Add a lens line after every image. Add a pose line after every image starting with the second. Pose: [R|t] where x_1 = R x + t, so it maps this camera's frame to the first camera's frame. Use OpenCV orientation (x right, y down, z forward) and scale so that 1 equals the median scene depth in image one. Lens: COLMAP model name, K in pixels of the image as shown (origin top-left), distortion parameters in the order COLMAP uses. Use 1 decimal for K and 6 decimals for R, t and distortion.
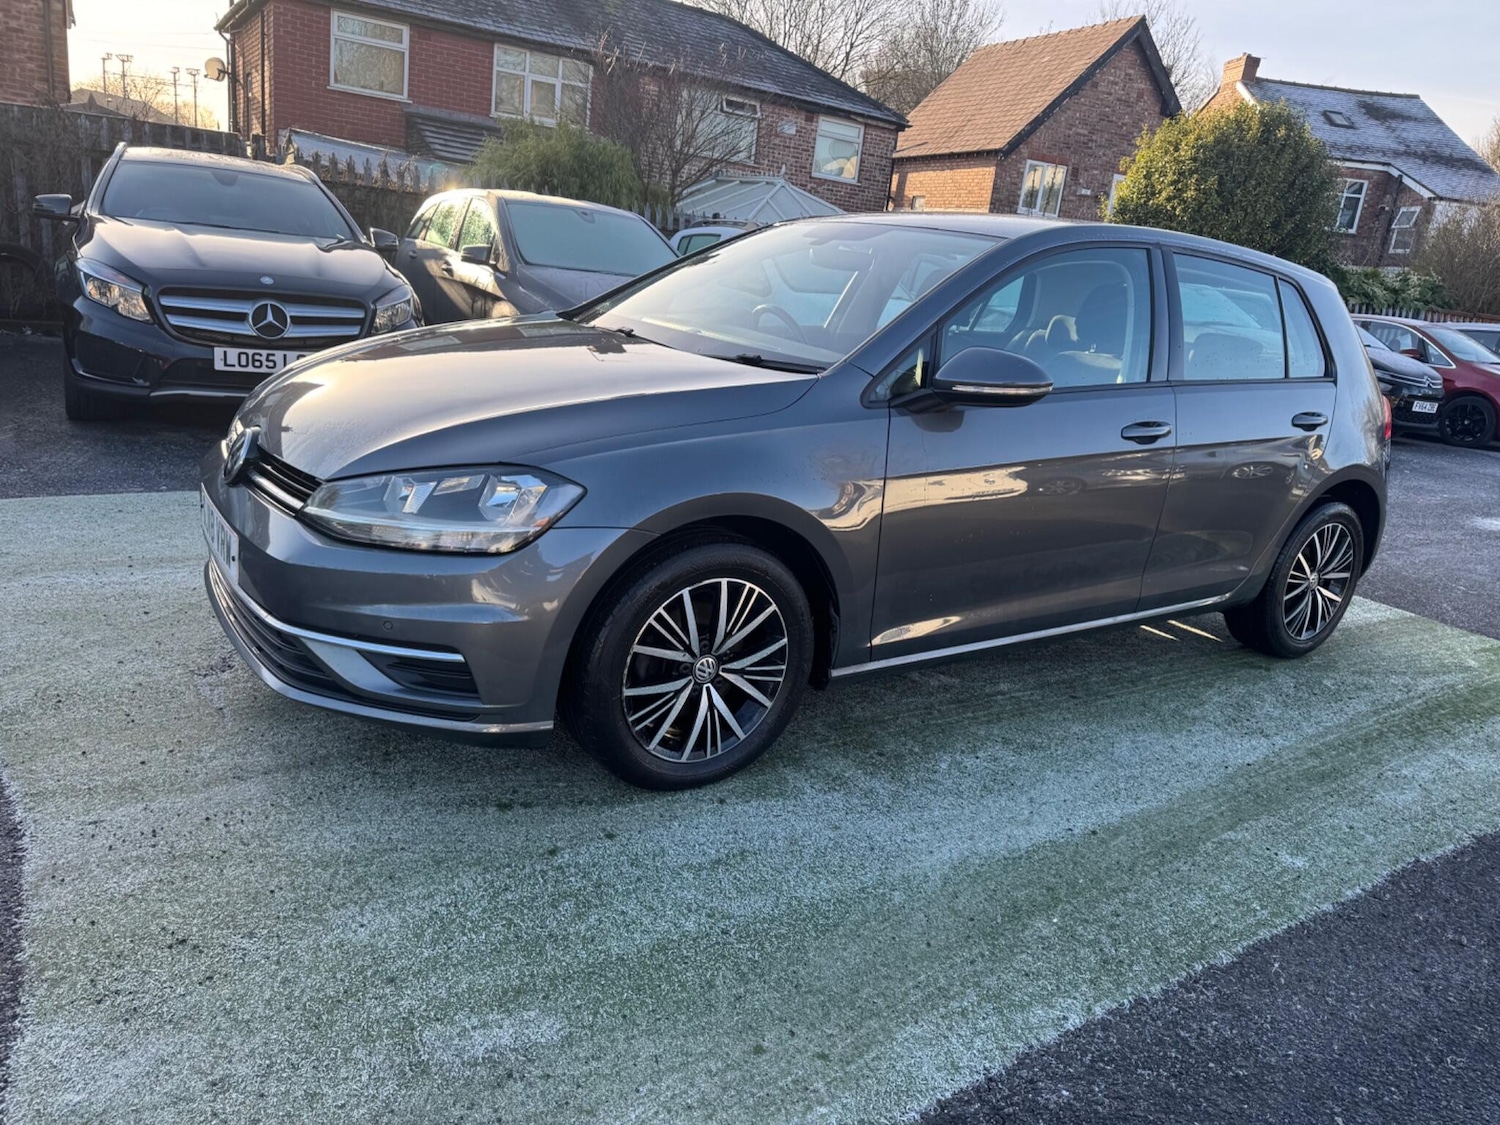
lens RADIAL K [[1060.7, 0, 749.3], [0, 1060.7, 551.5], [0, 0, 1]] dist [0.044734, -0.045836]
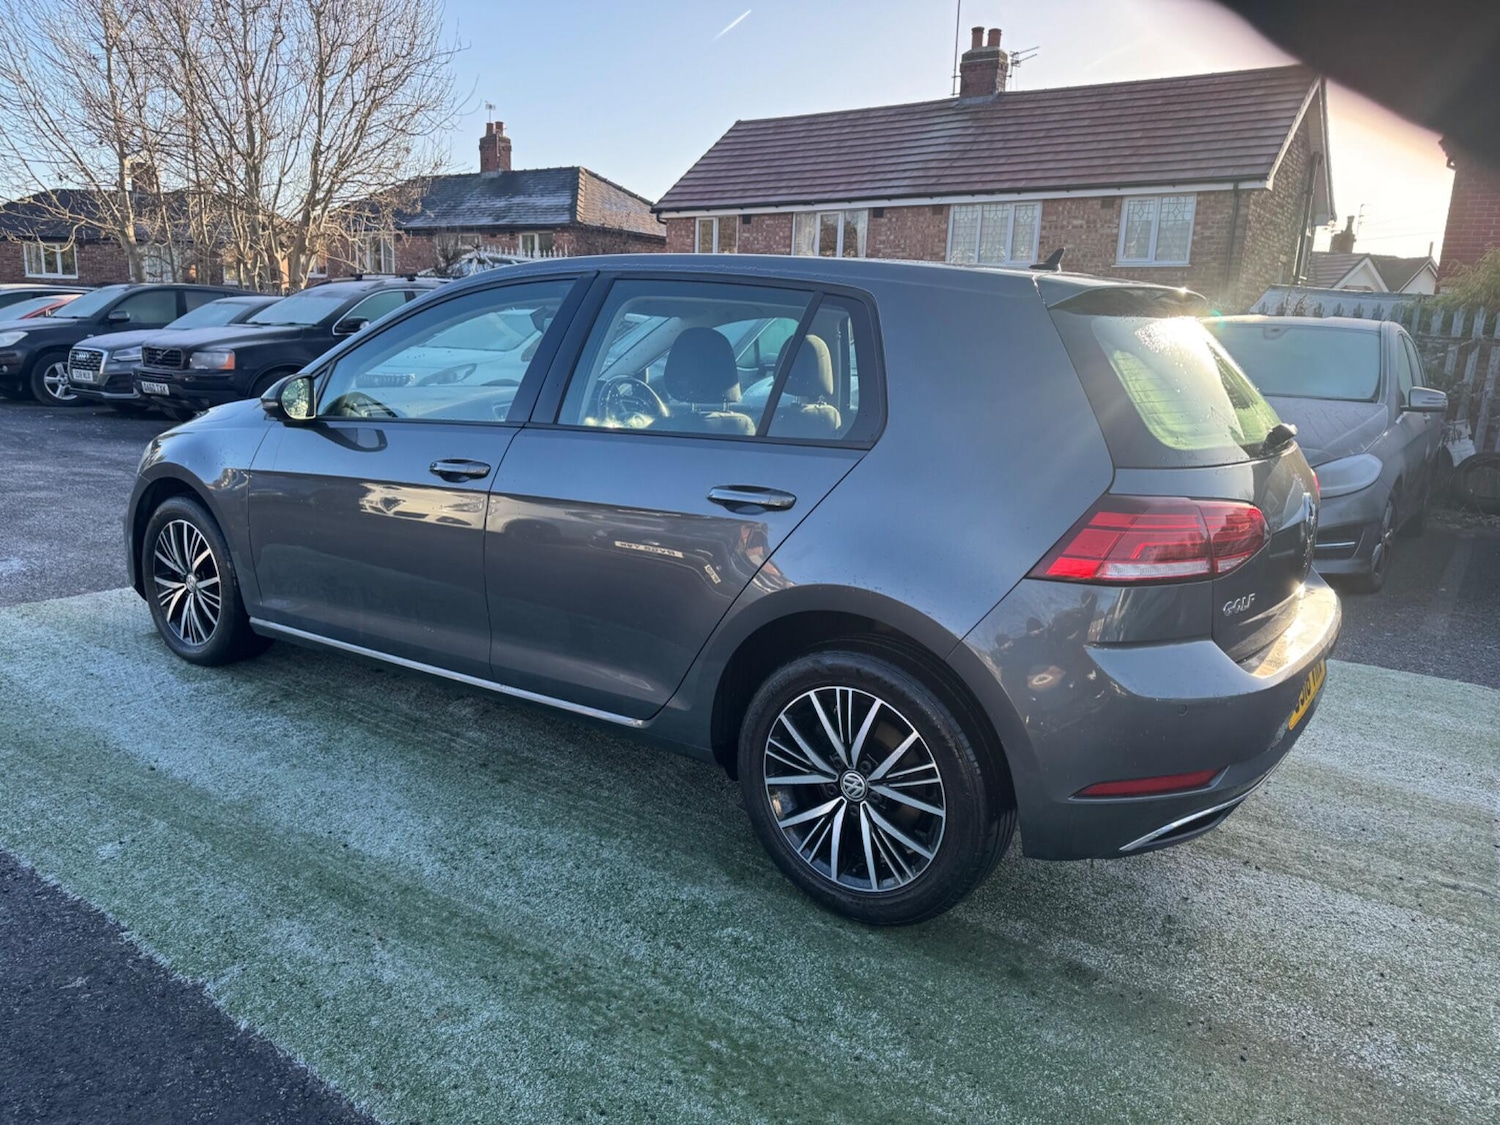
lens RADIAL K [[1060.7, 0, 749.3], [0, 1060.7, 551.5], [0, 0, 1]] dist [0.044734, -0.045836]
pose [[0.352390, 0.090335, -0.931483, 1.204054], [-0.248849, 0.968542, -0.000213, -0.095501], [0.902162, 0.231874, 0.363784, 0.824738]]
